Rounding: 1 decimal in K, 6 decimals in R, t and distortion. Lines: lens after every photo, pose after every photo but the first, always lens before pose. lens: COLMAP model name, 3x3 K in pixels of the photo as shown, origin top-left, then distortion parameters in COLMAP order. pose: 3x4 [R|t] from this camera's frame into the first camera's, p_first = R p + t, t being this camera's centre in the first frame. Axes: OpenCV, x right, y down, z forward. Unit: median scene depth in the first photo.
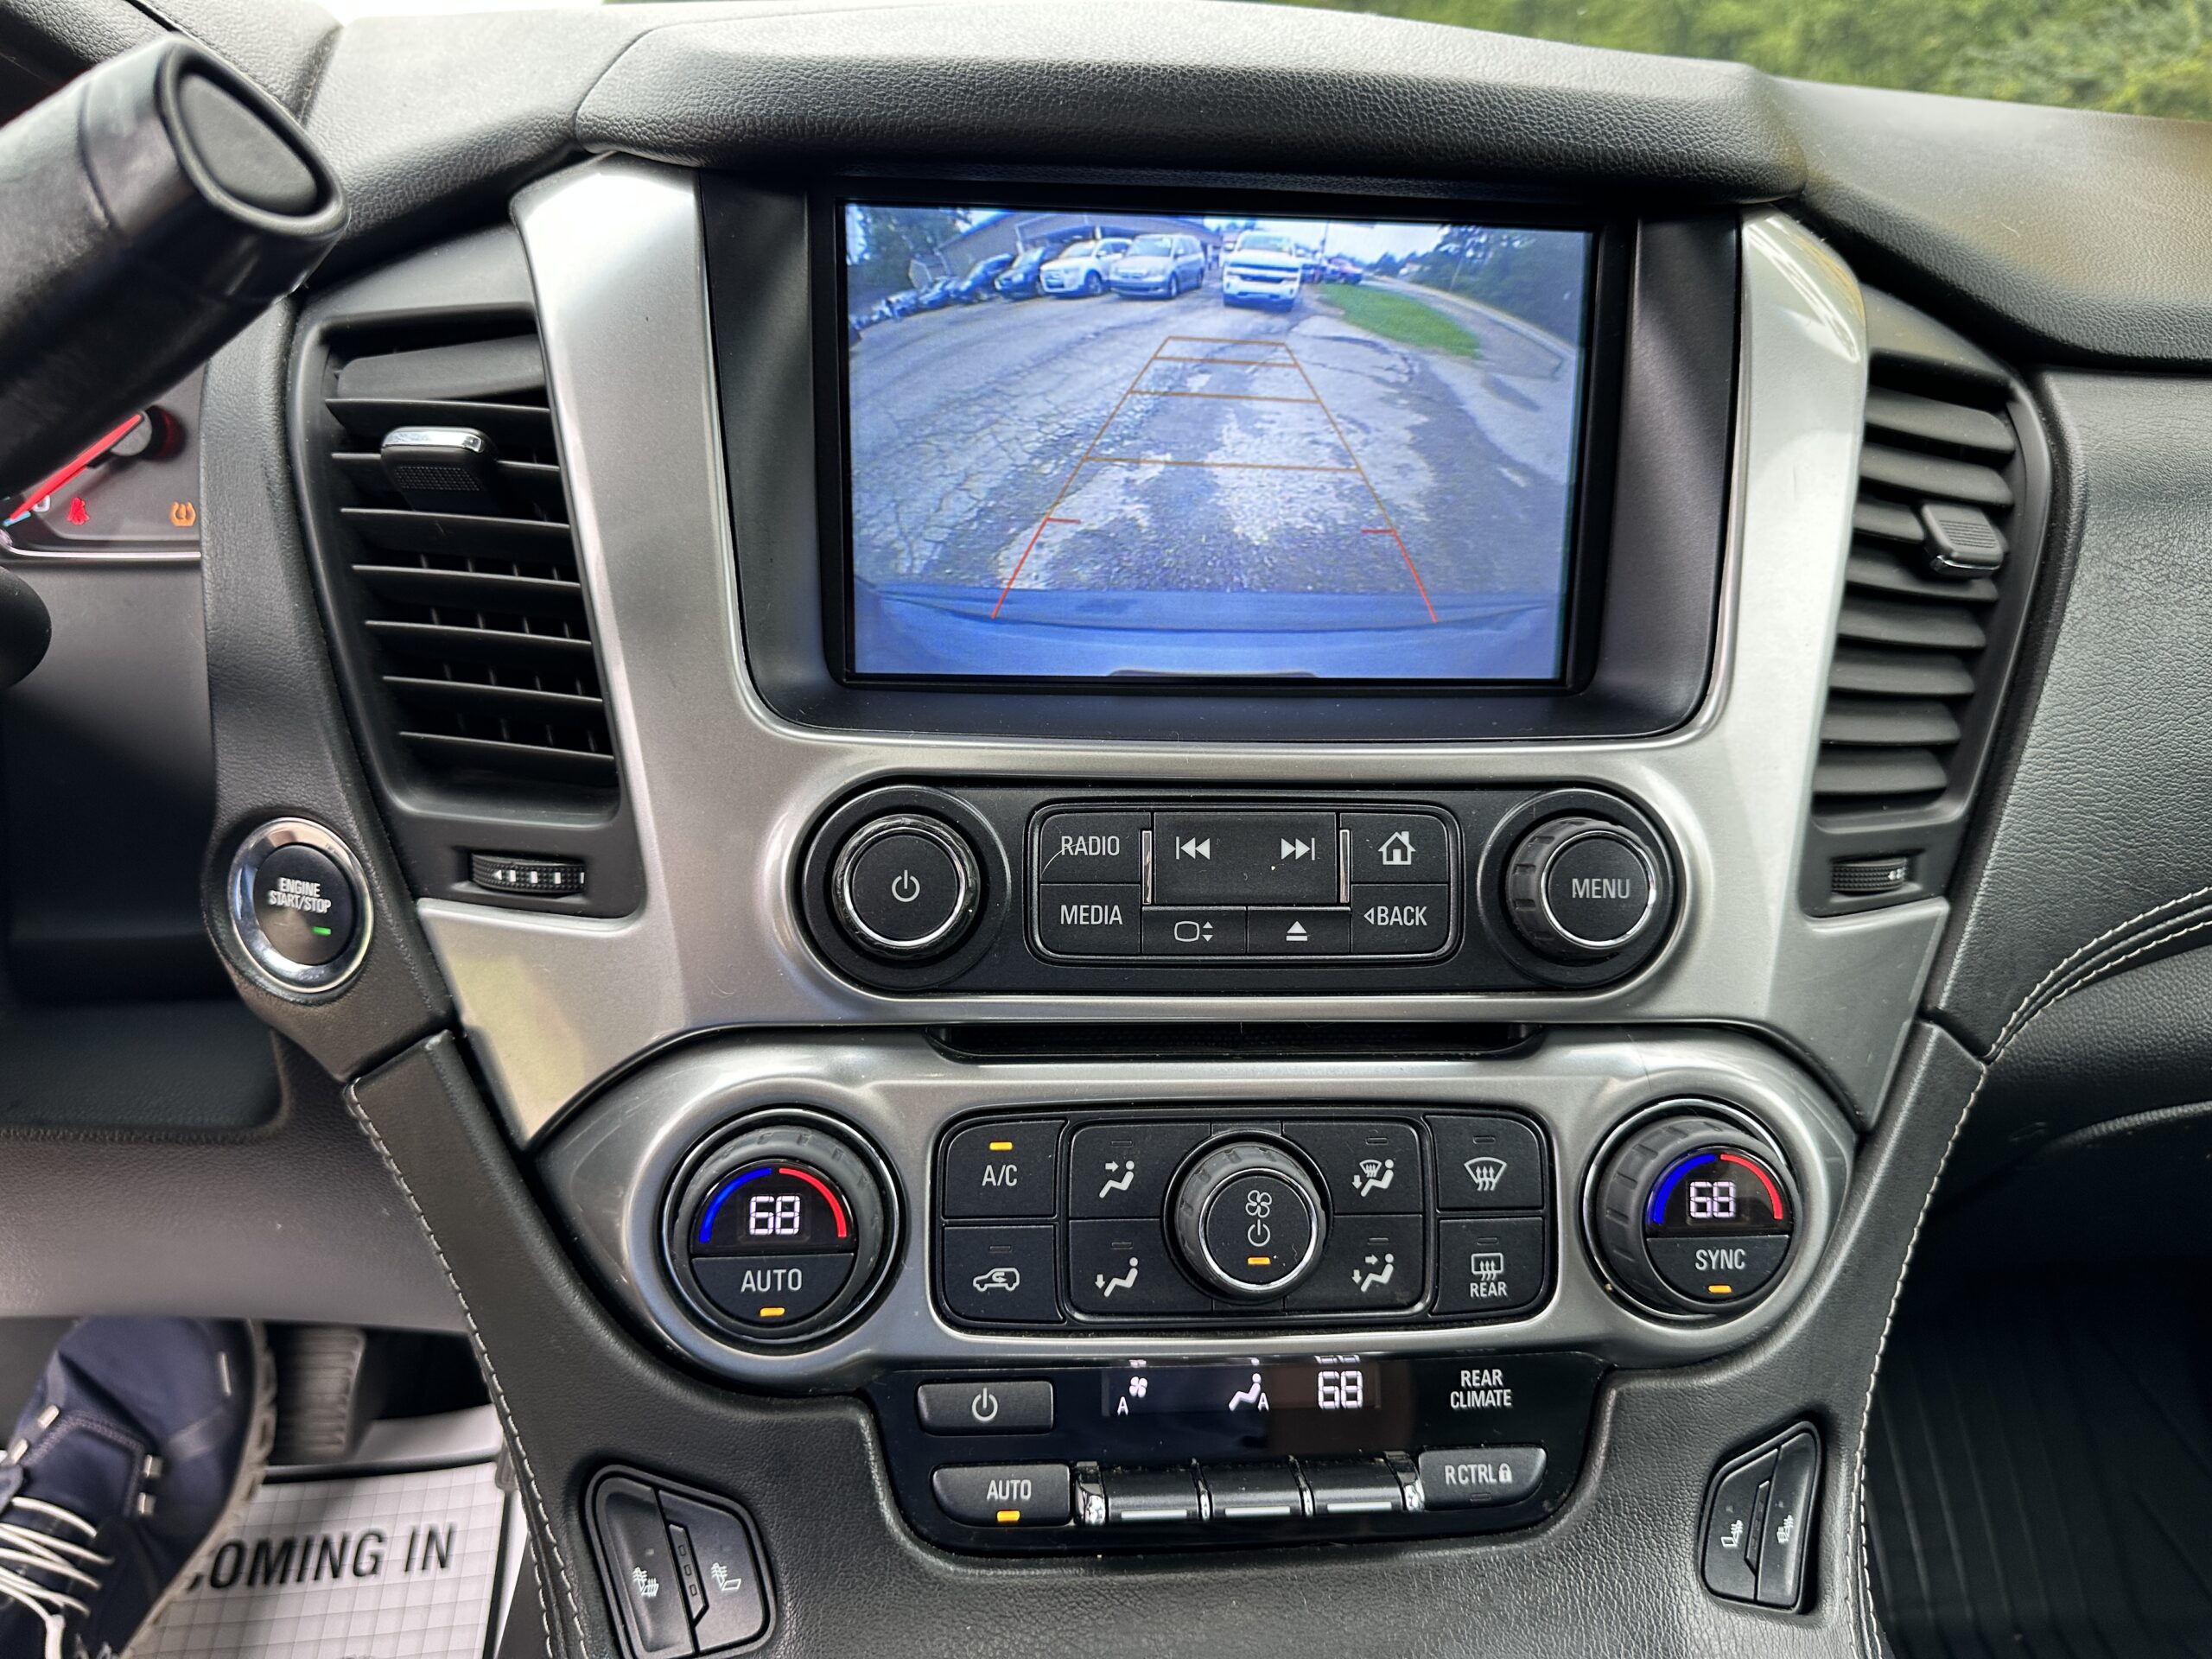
lens RADIAL K [[1555.3, 0, 1106.2], [0, 1555.3, 798.4], [0, 0, 1]] dist [-0.010020, -0.004990]
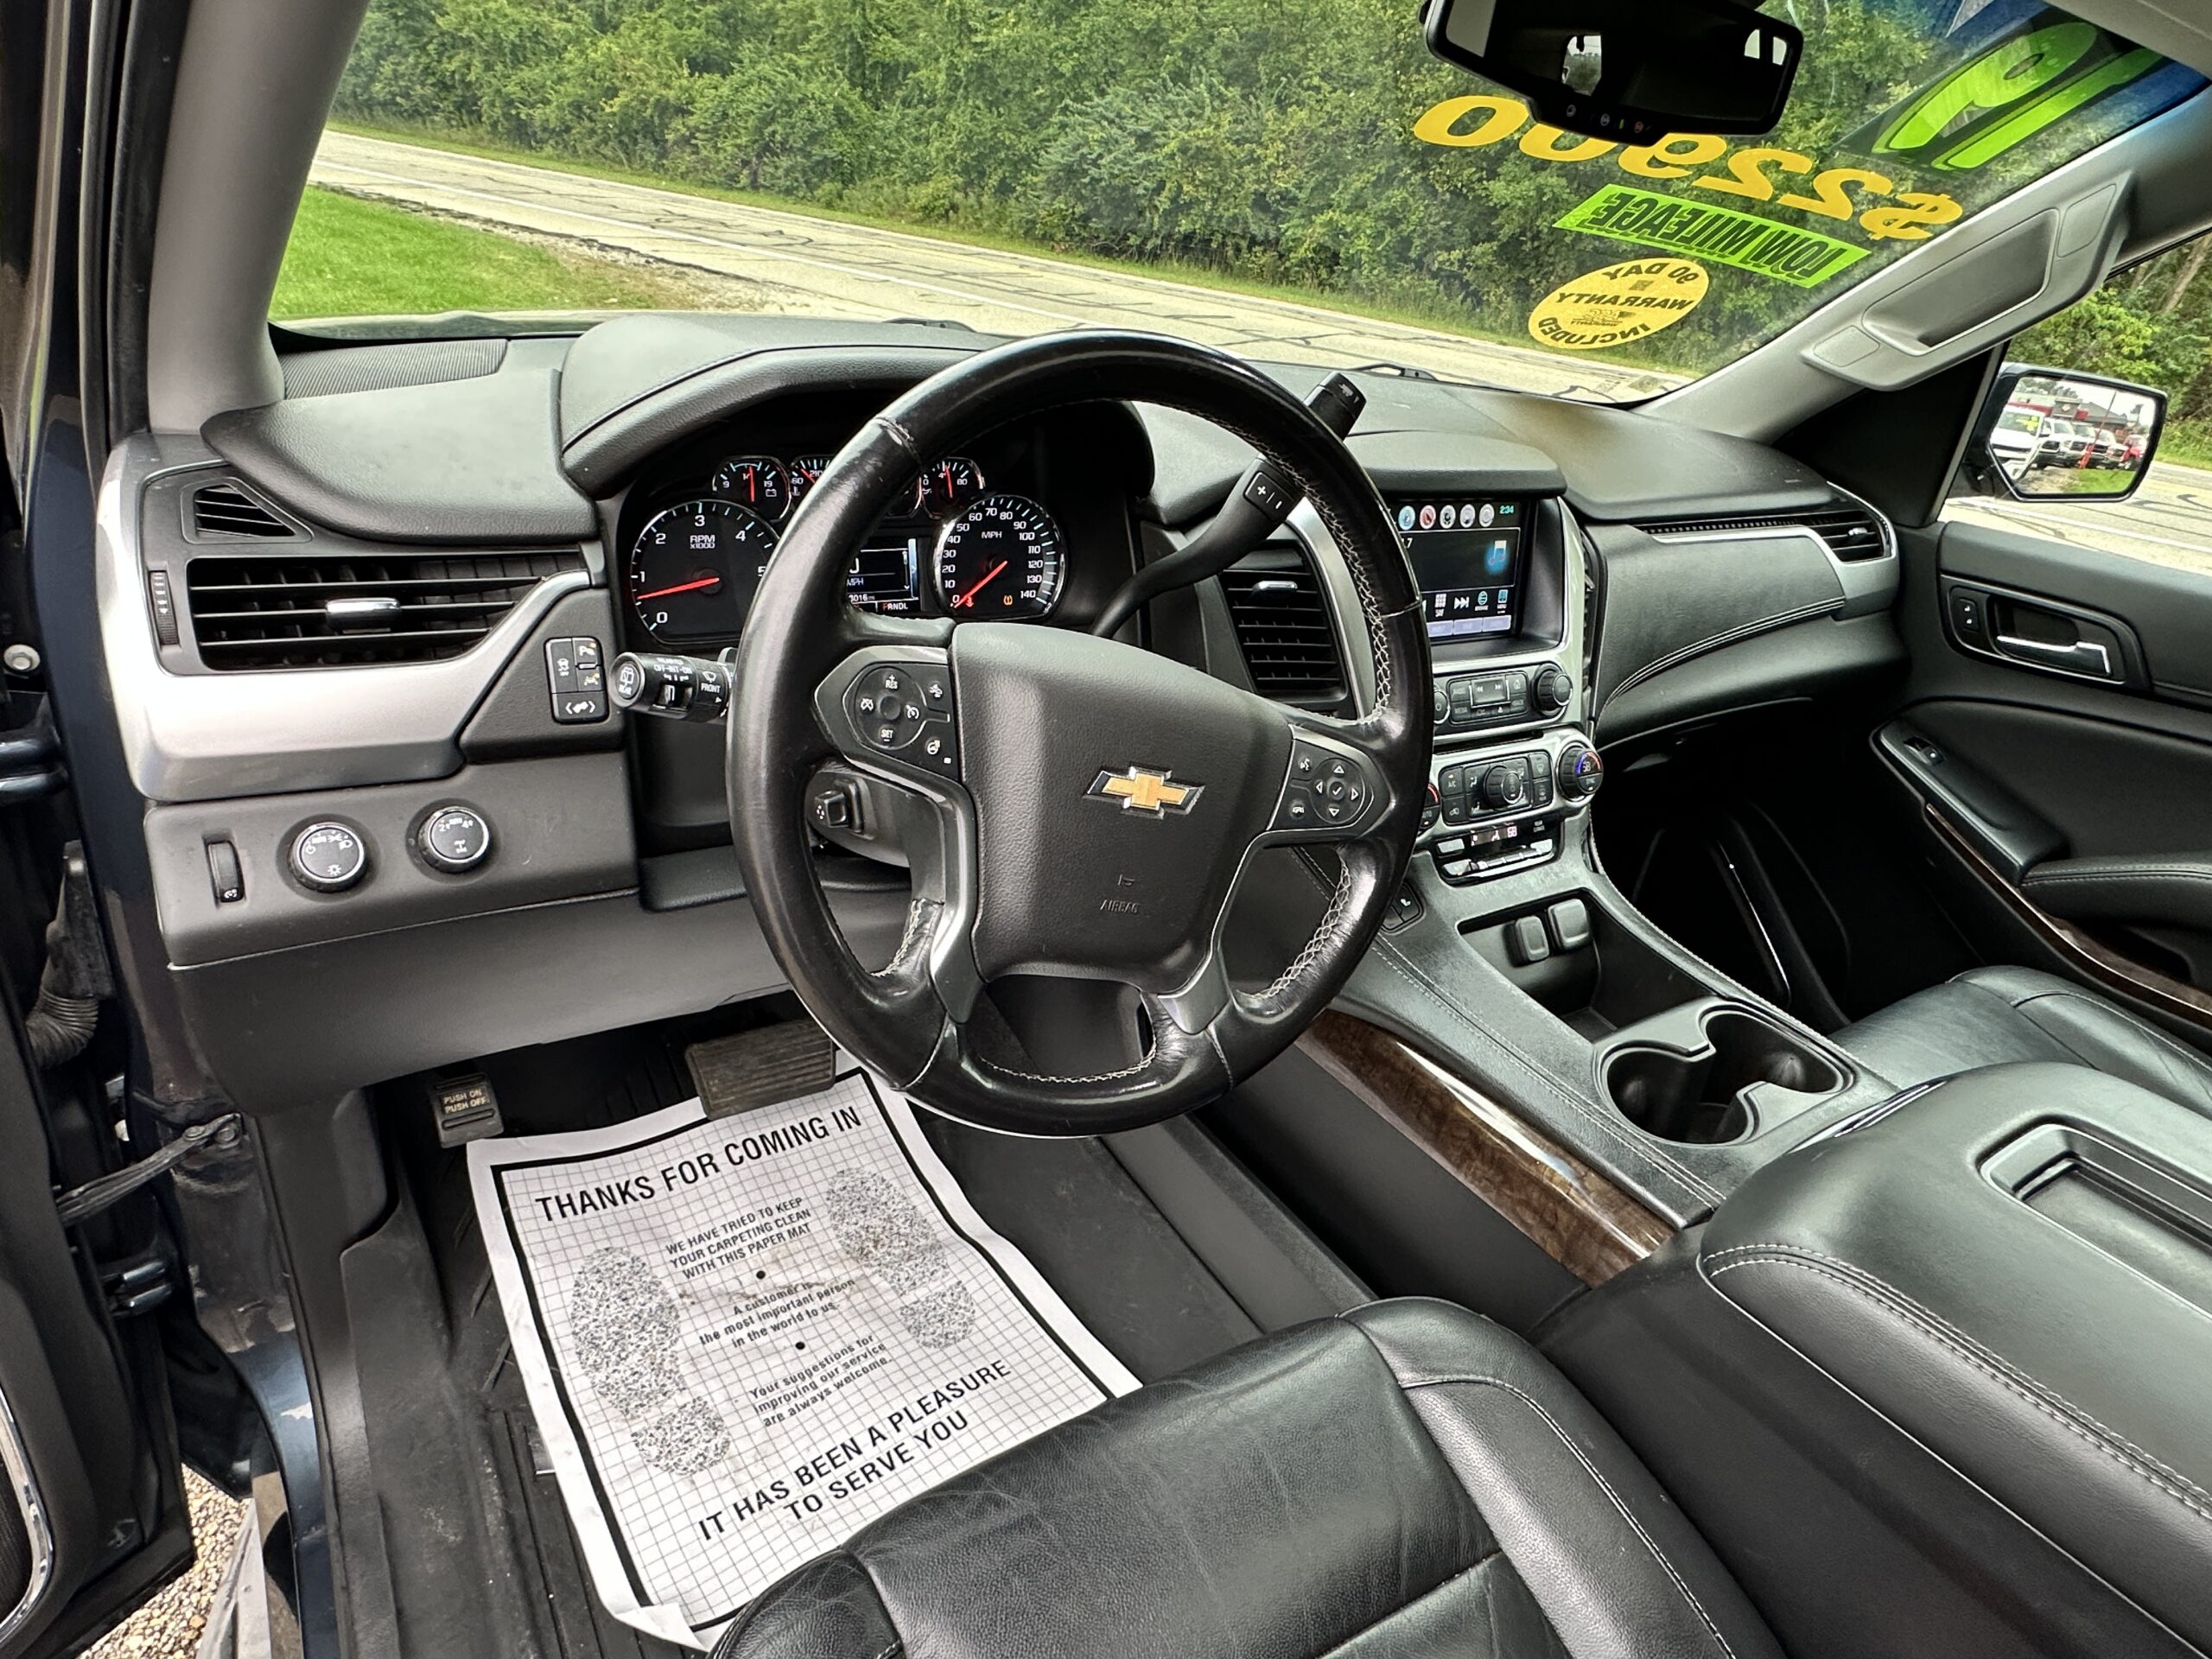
lens RADIAL K [[1220.3, 0, 1090.1], [0, 1220.3, 884.2], [0, 0, 1]] dist [-0.003731, -0.001982]
pose [[0.873743, -0.173465, 0.454405, -2.061162], [0.102009, 0.978818, 0.177508, -0.119373], [-0.475571, -0.108743, 0.872930, -1.081107]]
